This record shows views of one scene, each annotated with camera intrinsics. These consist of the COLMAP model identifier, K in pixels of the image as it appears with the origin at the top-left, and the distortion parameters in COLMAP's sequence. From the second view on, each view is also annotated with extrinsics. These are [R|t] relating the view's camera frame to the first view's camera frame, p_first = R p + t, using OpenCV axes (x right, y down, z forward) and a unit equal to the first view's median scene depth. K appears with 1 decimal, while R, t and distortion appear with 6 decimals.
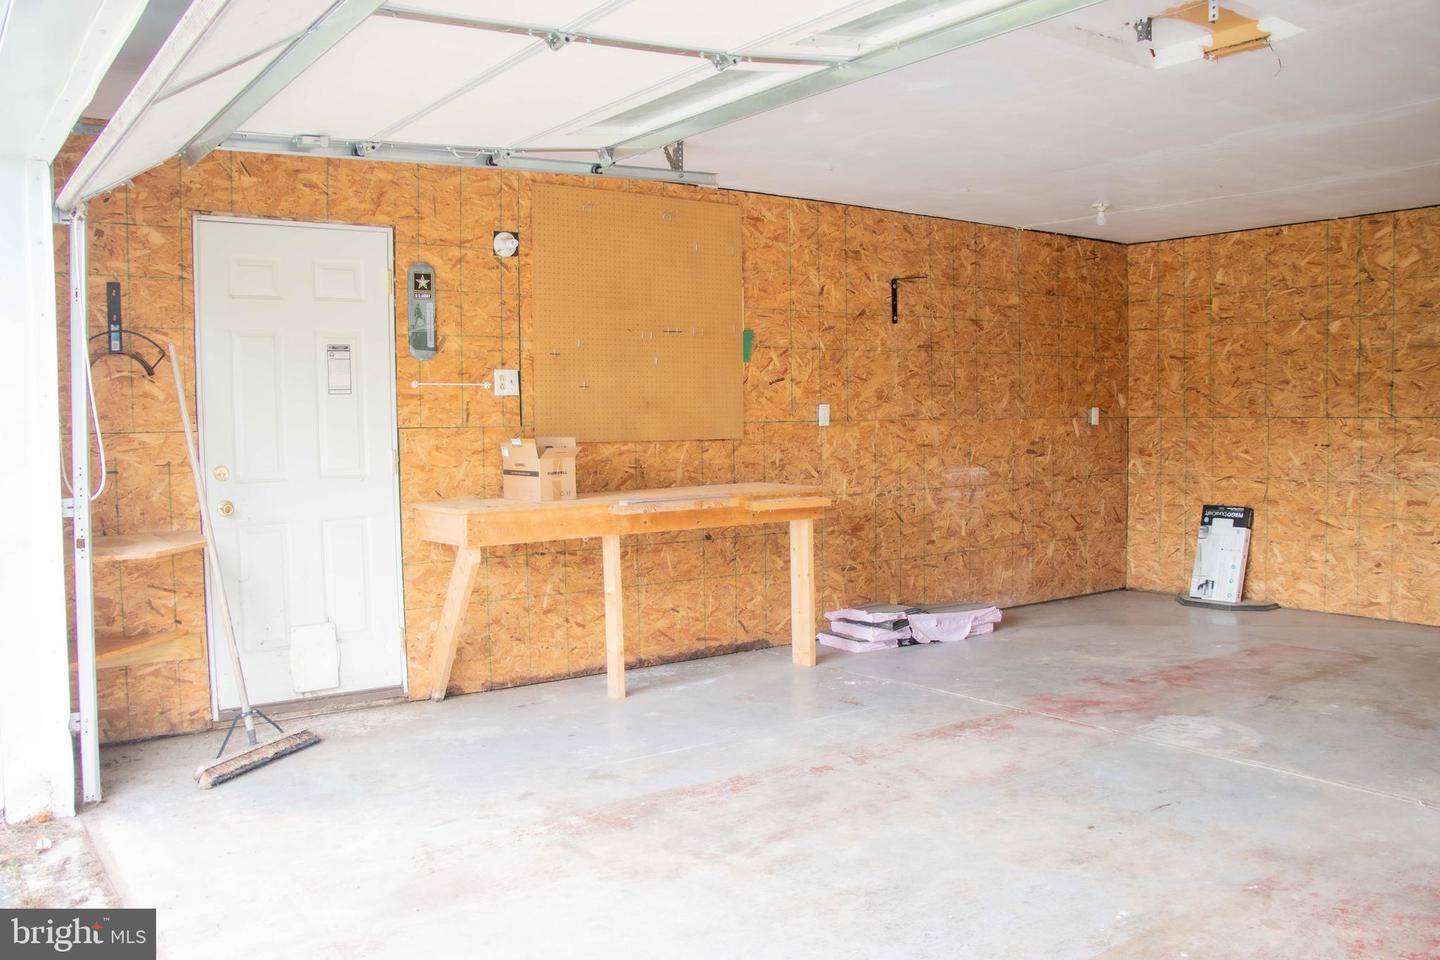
lens RADIAL K [[1200.0, 0, 720.0], [0, 1200.0, 480.0], [0, 0, 1]] dist [-0.188145, 0.159402]
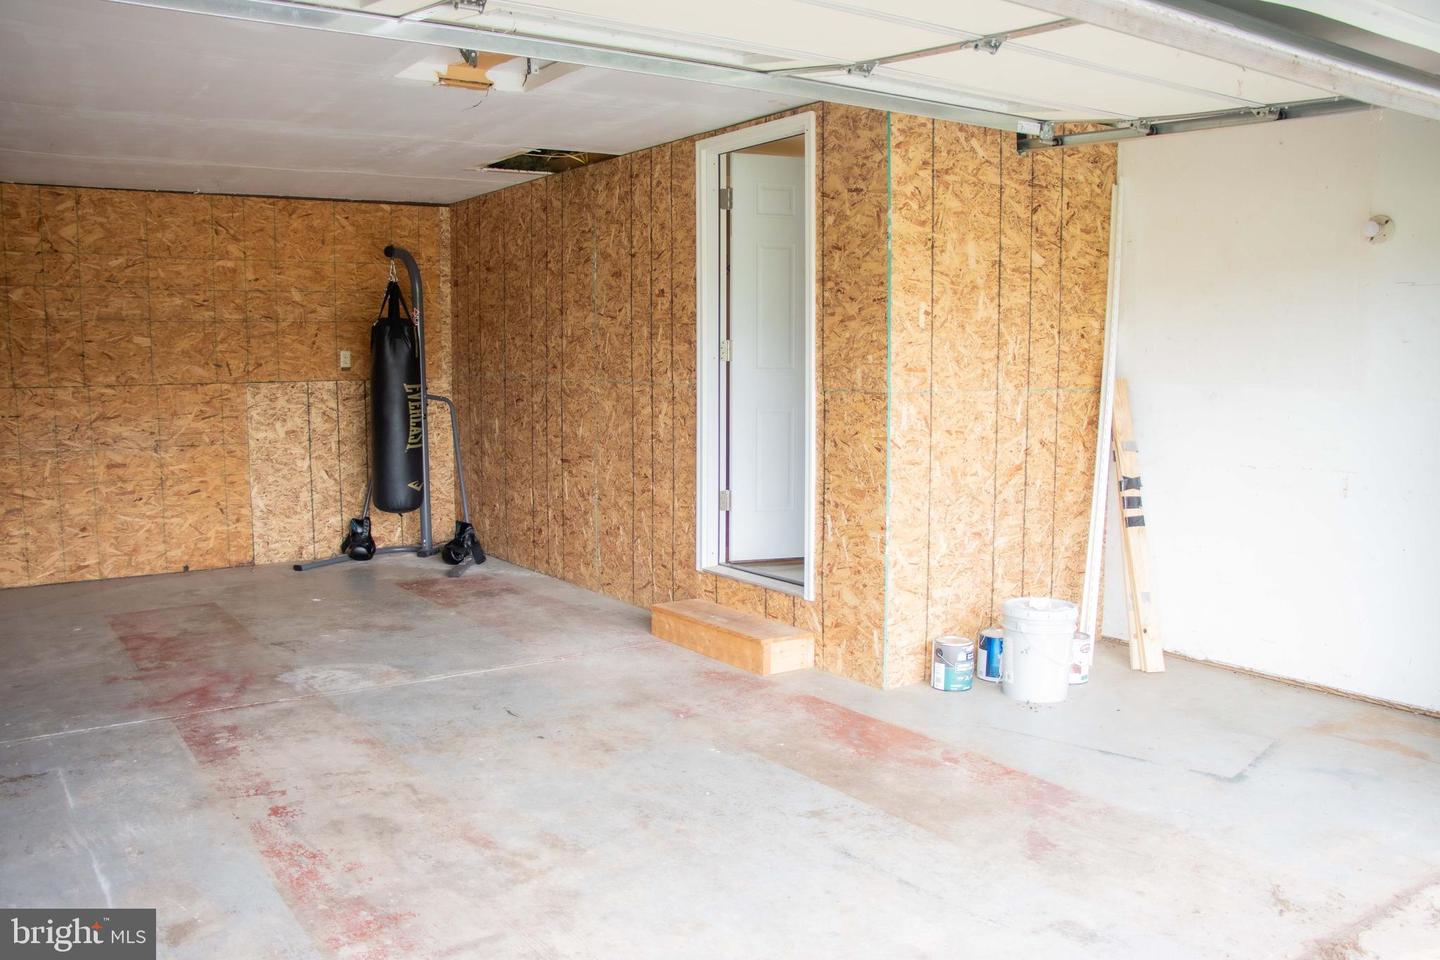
lens RADIAL K [[1200.0, 0, 720.0], [0, 1200.0, 480.0], [0, 0, 1]] dist [-0.188145, 0.159402]
pose [[0.020256, -0.093449, 0.995418, -0.463306], [0.055796, 0.994176, 0.092197, -0.035139], [-0.998237, 0.053673, 0.025352, 0.415186]]
